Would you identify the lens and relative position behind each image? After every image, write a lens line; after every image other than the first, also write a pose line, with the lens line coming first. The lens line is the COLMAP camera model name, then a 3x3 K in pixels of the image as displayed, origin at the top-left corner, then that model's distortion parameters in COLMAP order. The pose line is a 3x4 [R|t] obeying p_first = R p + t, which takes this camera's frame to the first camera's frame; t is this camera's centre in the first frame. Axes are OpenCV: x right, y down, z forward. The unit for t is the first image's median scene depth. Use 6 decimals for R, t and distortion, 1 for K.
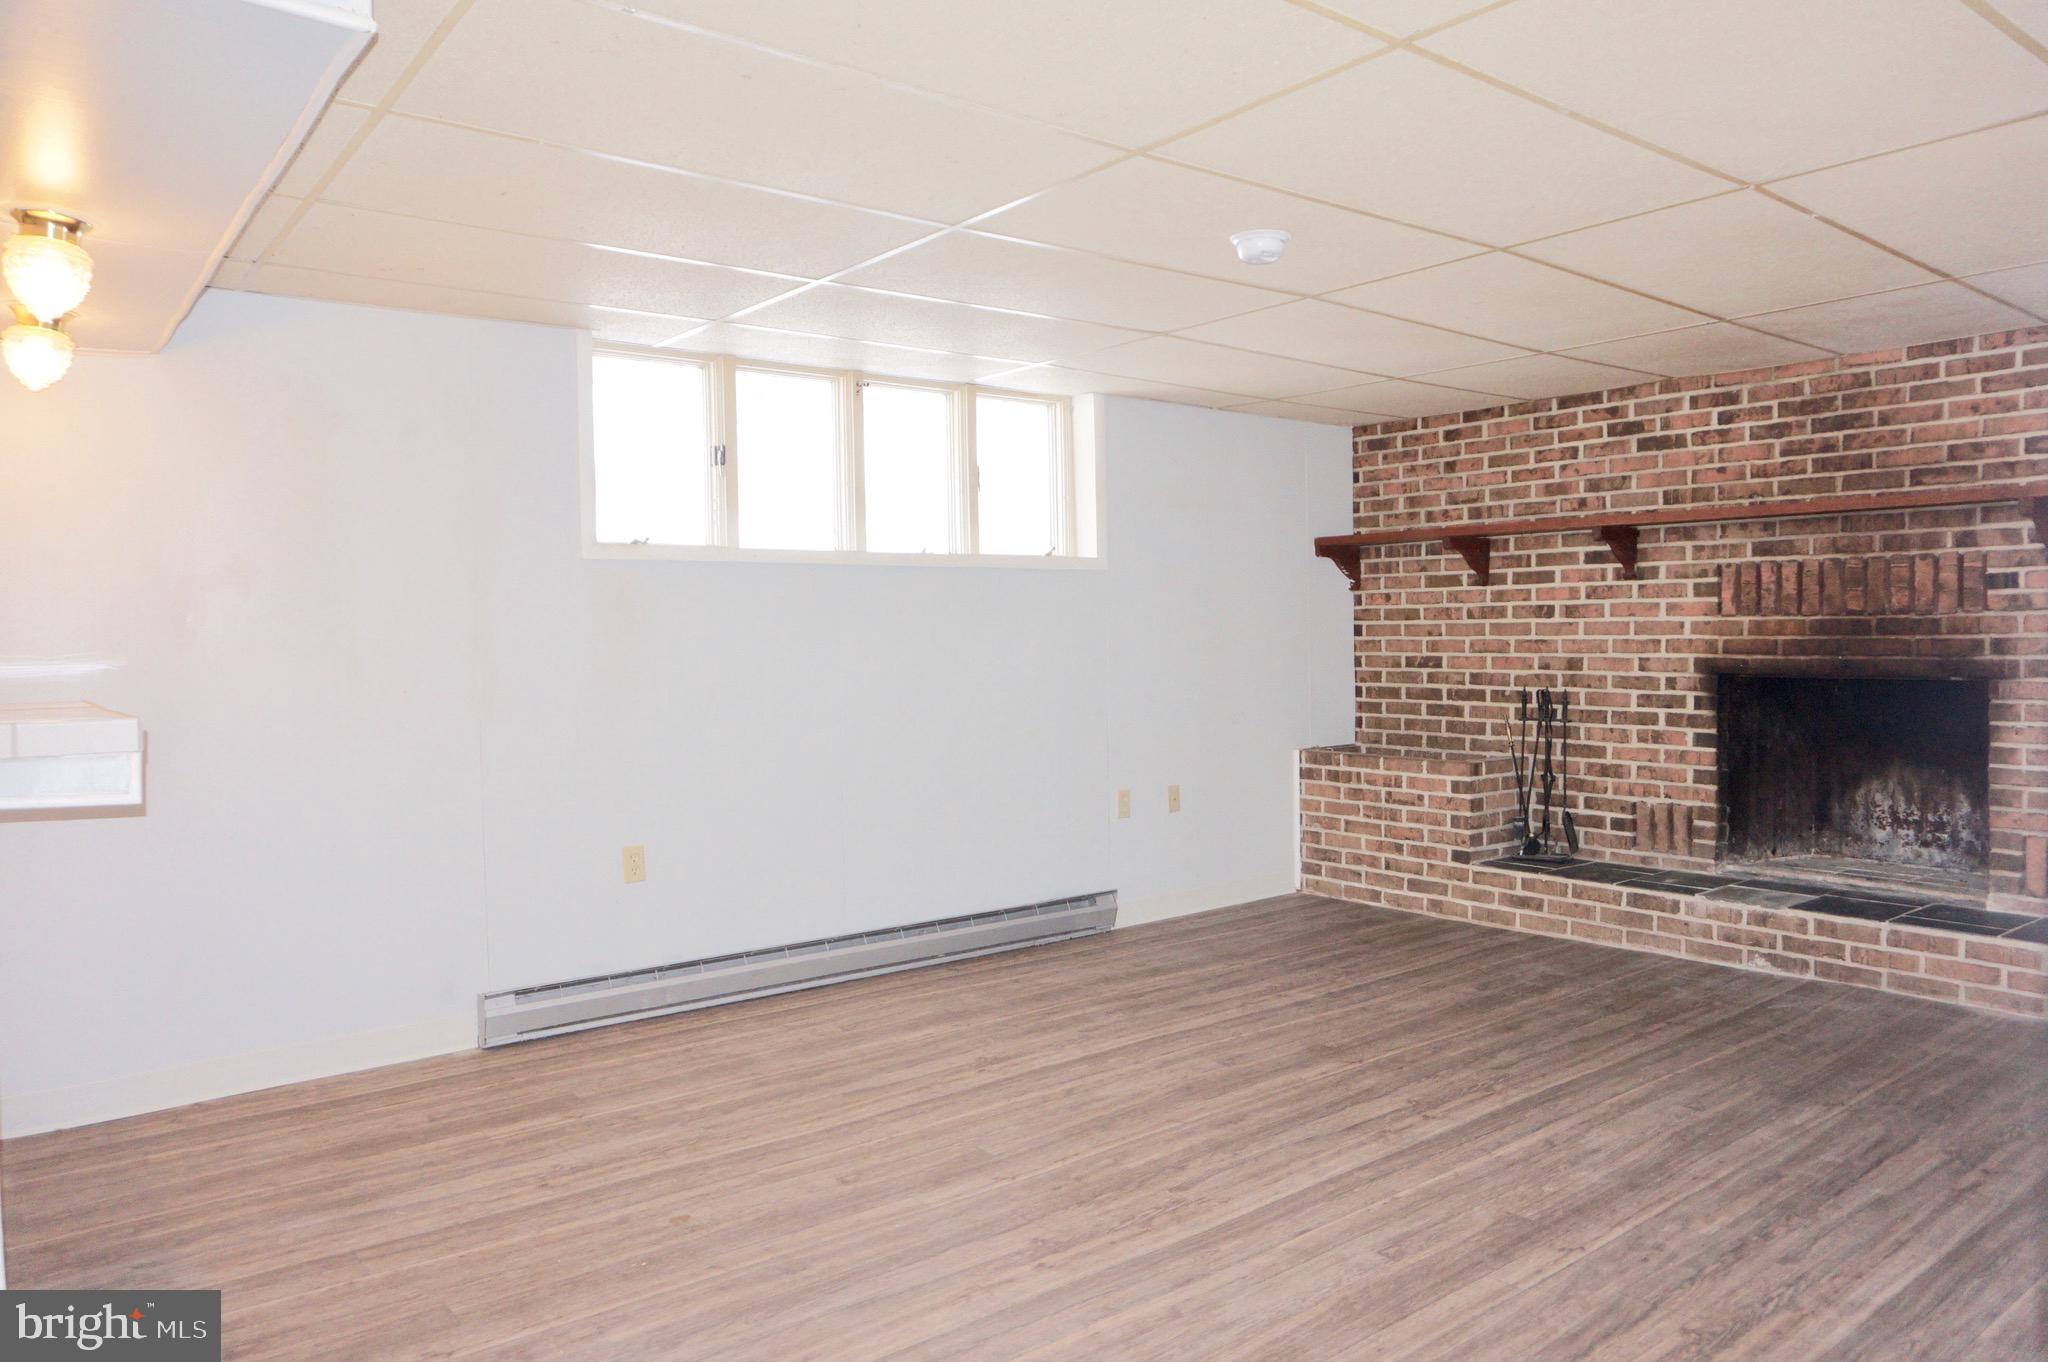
lens RADIAL K [[1365.3, 0, 1045.7], [0, 1365.3, 671.8], [0, 0, 1]] dist [-0.050798, 0.032792]
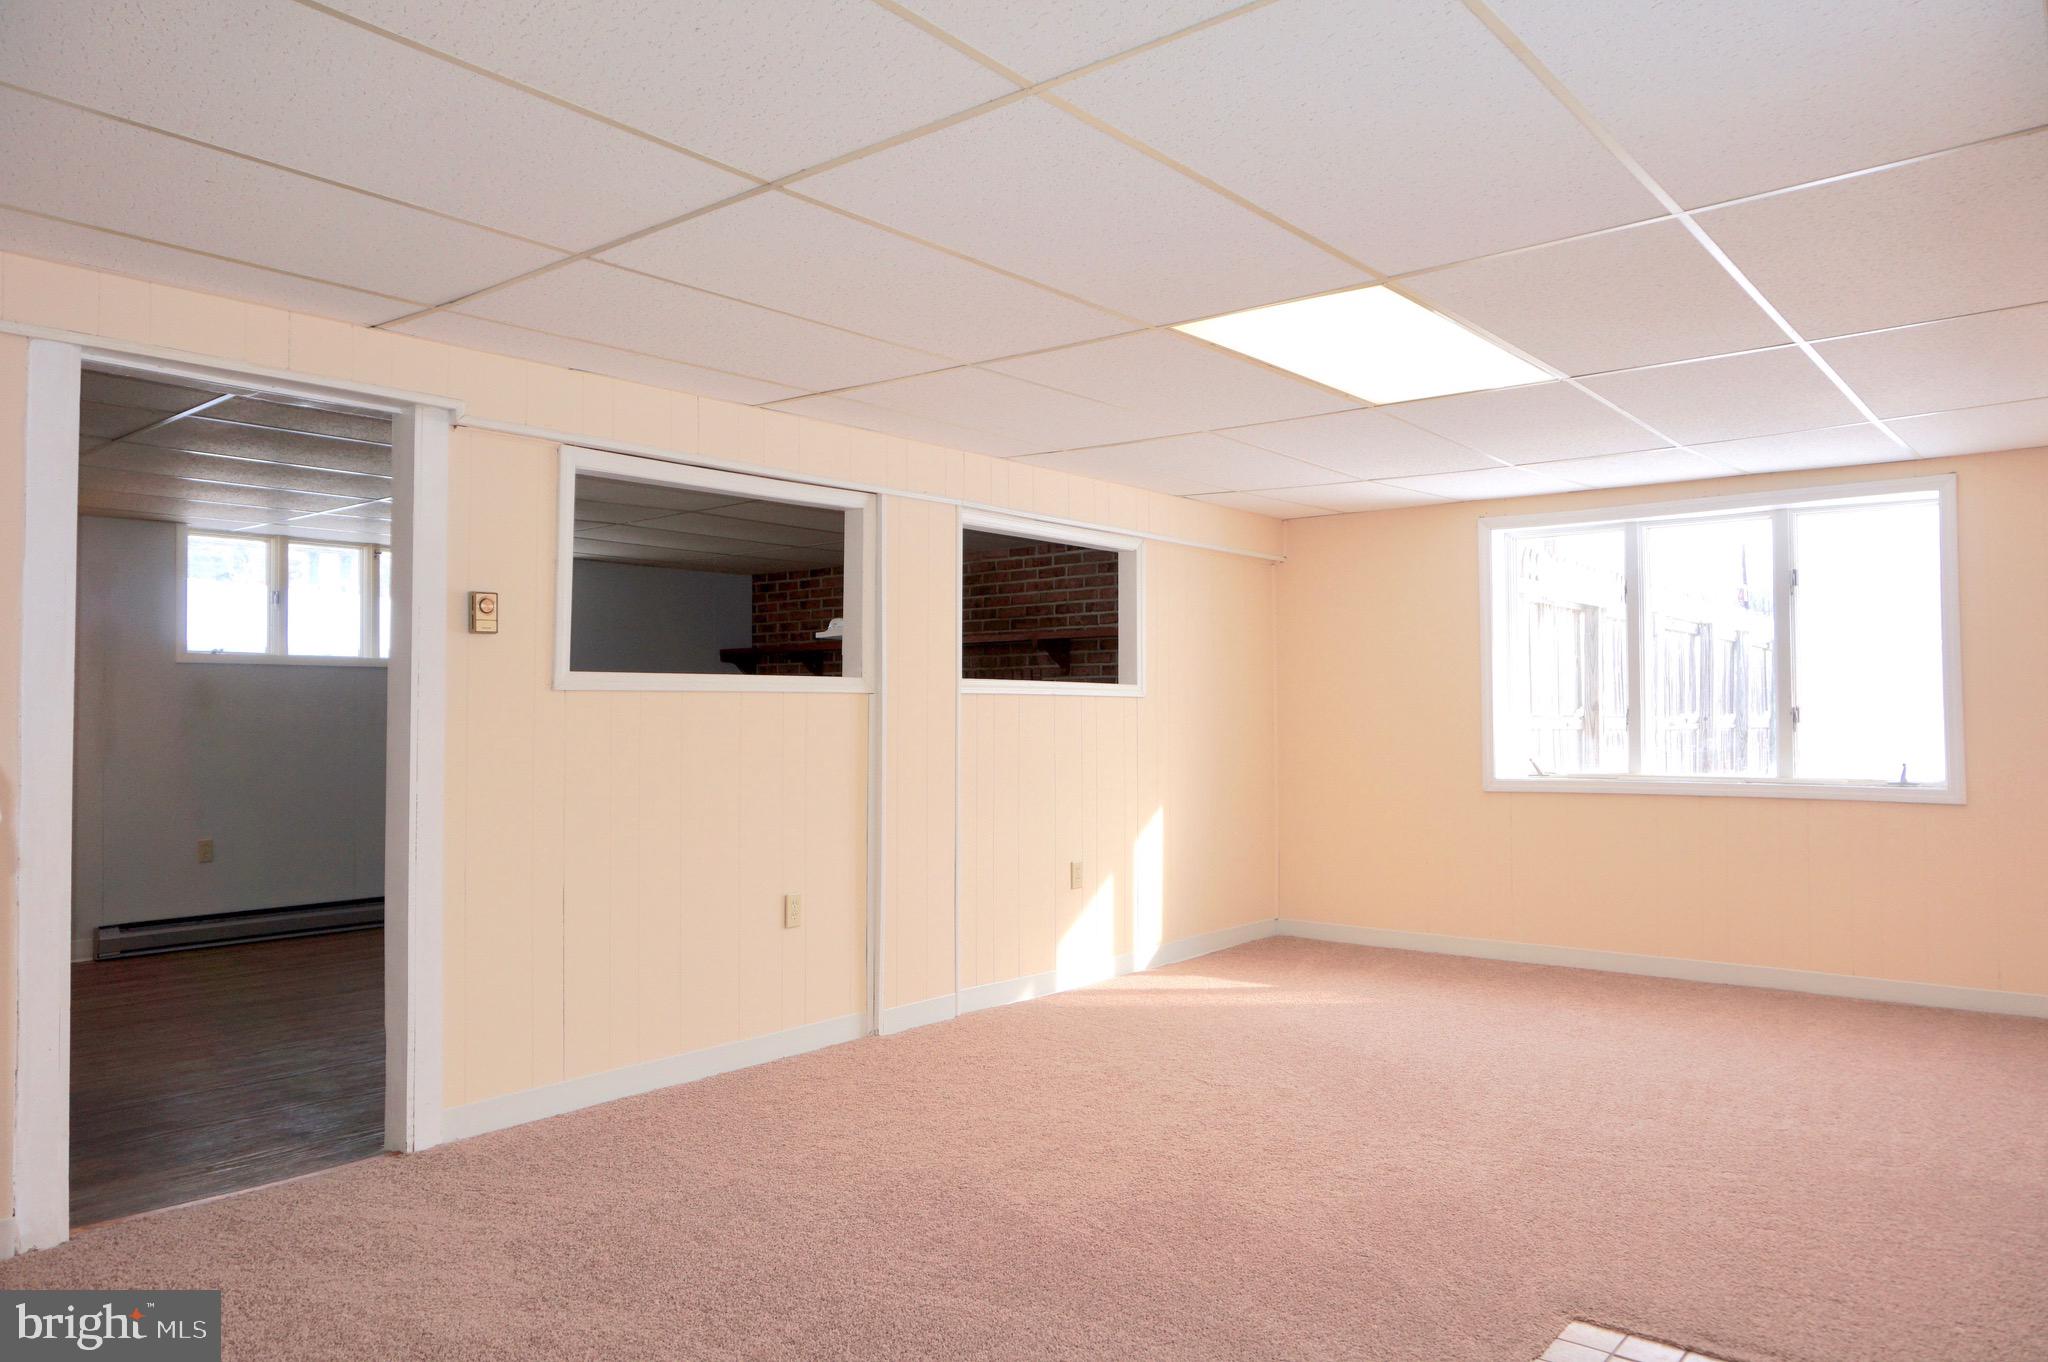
lens RADIAL K [[1384.2, 0, 1015.1], [0, 1384.2, 676.7], [0, 0, 1]] dist [-0.046527, 0.036764]
pose [[0.982244, 0.012019, 0.187222, 0.278897], [-0.001076, 0.998290, -0.058443, 0.023352], [-0.187605, 0.057204, 0.980578, -0.653690]]
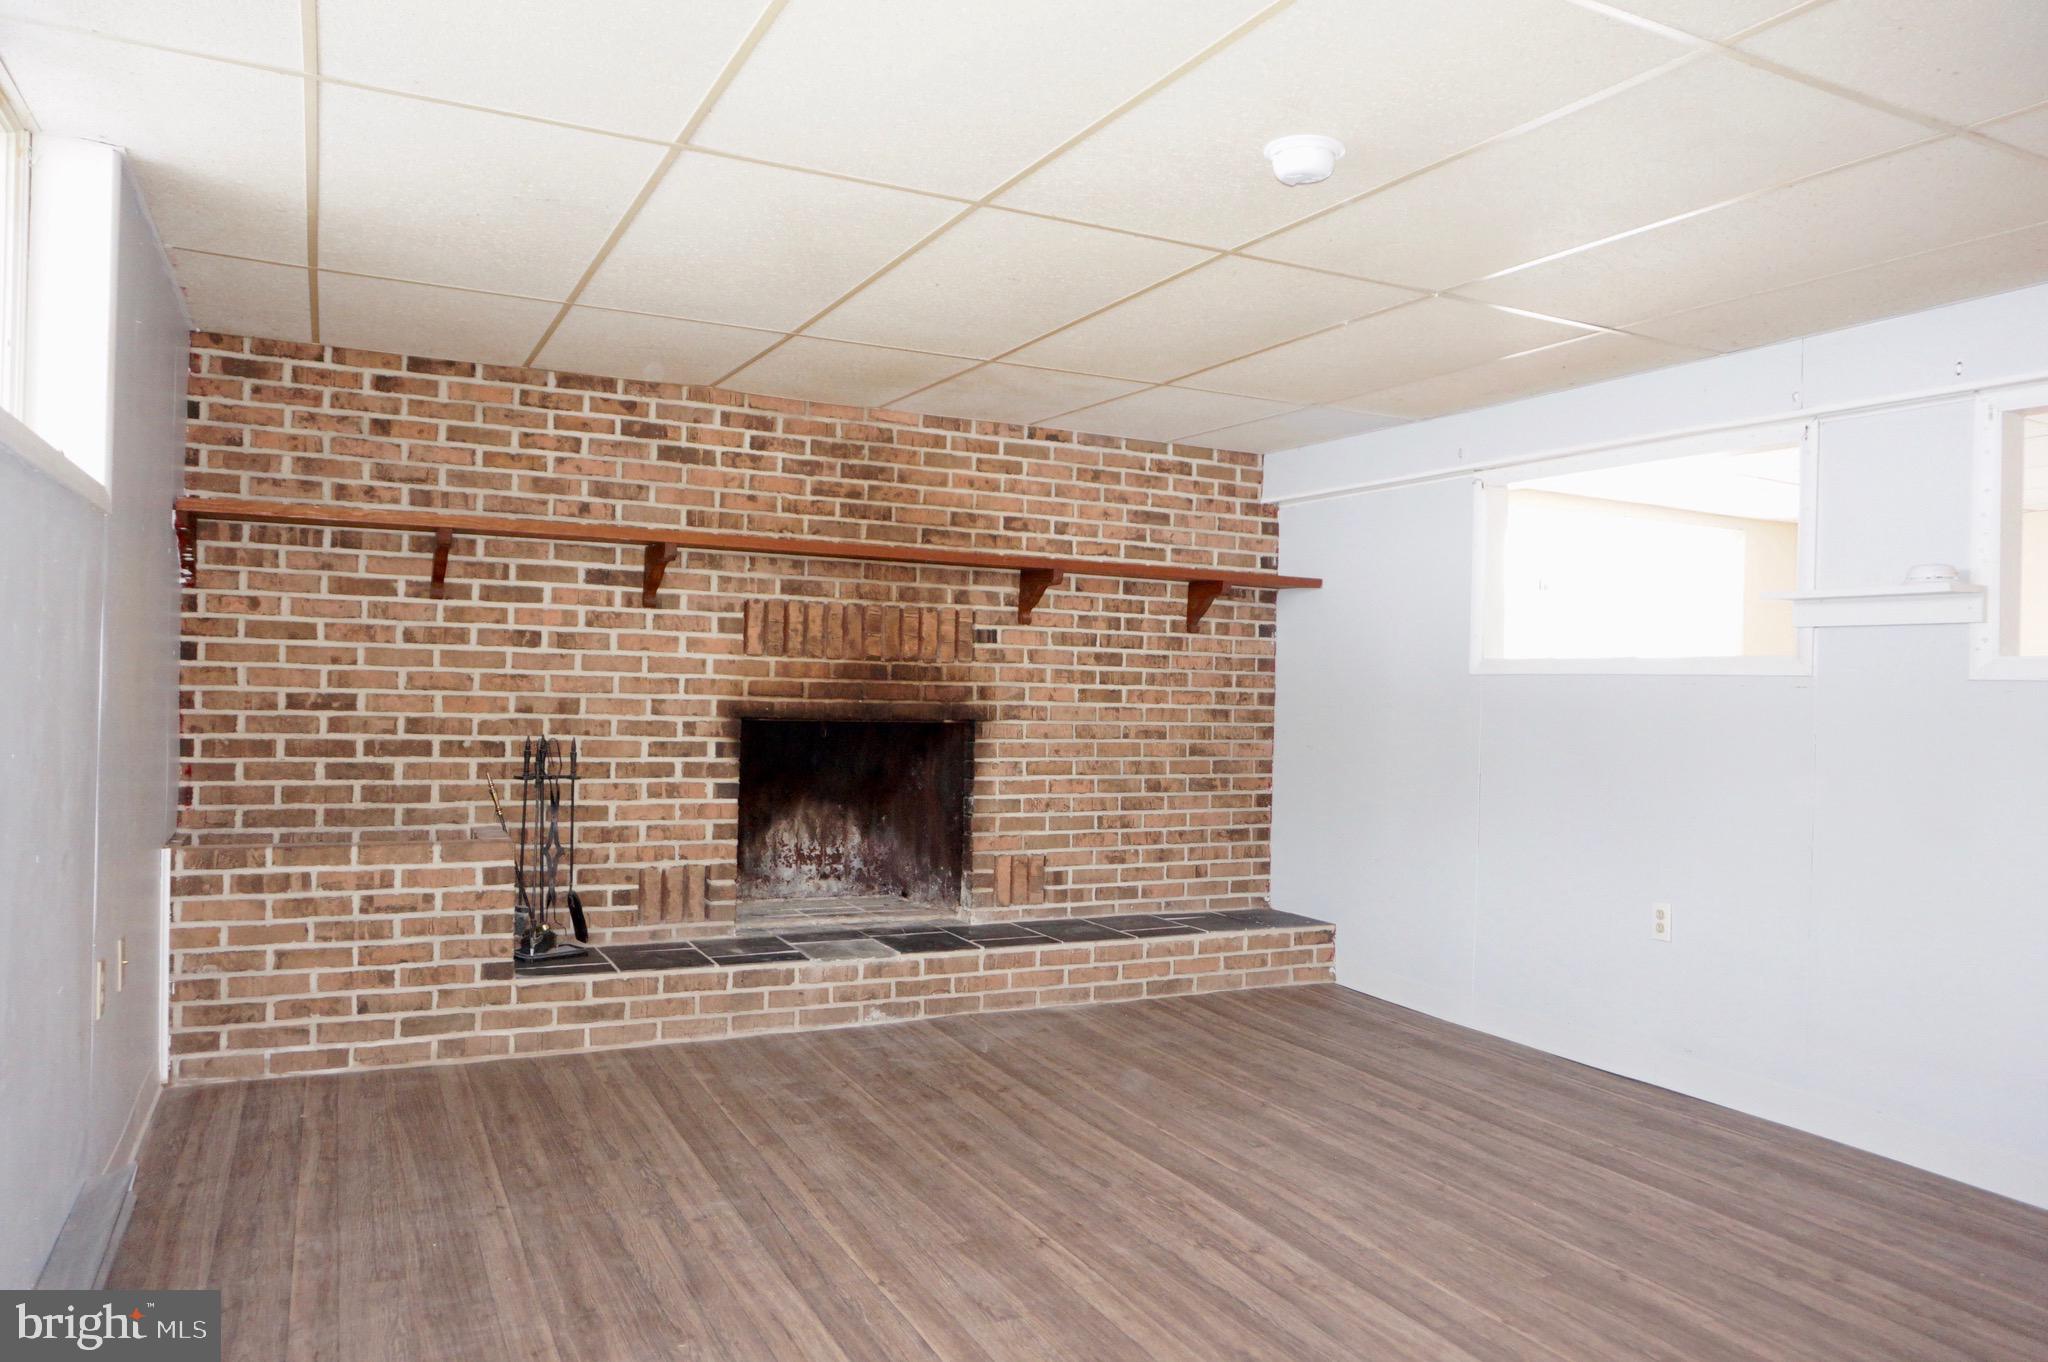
lens RADIAL K [[1384.2, 0, 1015.1], [0, 1384.2, 676.7], [0, 0, 1]] dist [-0.046527, 0.036764]
pose [[0.228618, 0.020301, 0.973305, -0.371241], [-0.001335, 0.999788, -0.020540, -0.007204], [-0.973515, 0.003397, 0.228596, 0.593876]]
